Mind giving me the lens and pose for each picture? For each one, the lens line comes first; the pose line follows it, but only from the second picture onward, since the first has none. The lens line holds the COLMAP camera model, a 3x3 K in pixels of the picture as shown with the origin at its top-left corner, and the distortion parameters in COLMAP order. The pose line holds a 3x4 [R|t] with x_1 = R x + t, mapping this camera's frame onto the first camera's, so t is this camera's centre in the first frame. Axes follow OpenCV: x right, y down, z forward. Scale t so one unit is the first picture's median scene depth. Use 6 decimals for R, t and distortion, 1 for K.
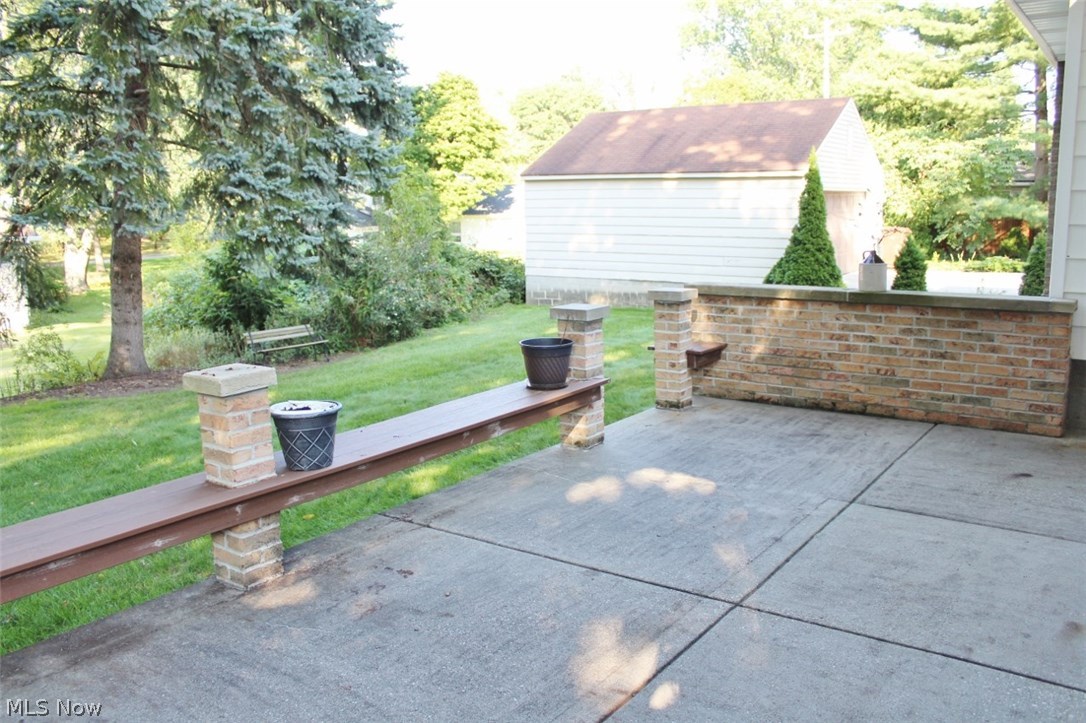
lens RADIAL K [[920.3, 0, 542.9], [0, 920.3, 358.0], [0, 0, 1]] dist [-0.143431, 0.035904]
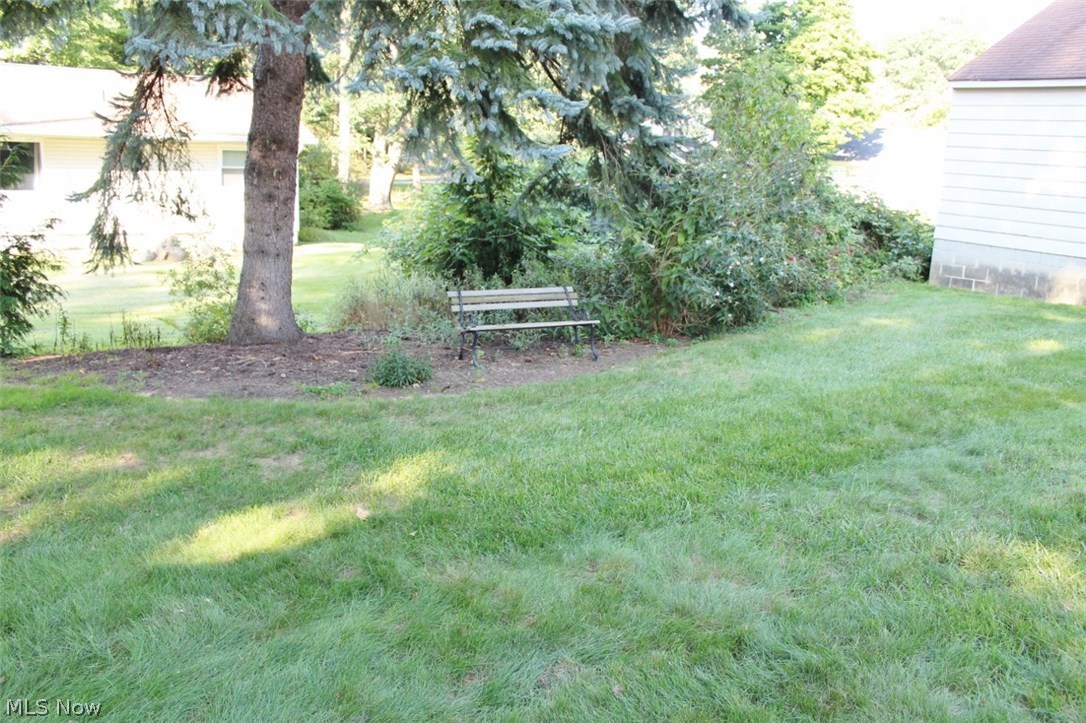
lens RADIAL K [[920.3, 0, 541.8], [0, 920.3, 362.8], [0, 0, 1]] dist [-0.143431, 0.035904]
pose [[0.932947, 0.133449, -0.334368, -0.061902], [-0.113099, 0.990382, 0.079703, -0.025560], [0.341788, -0.036542, 0.939066, 0.357895]]
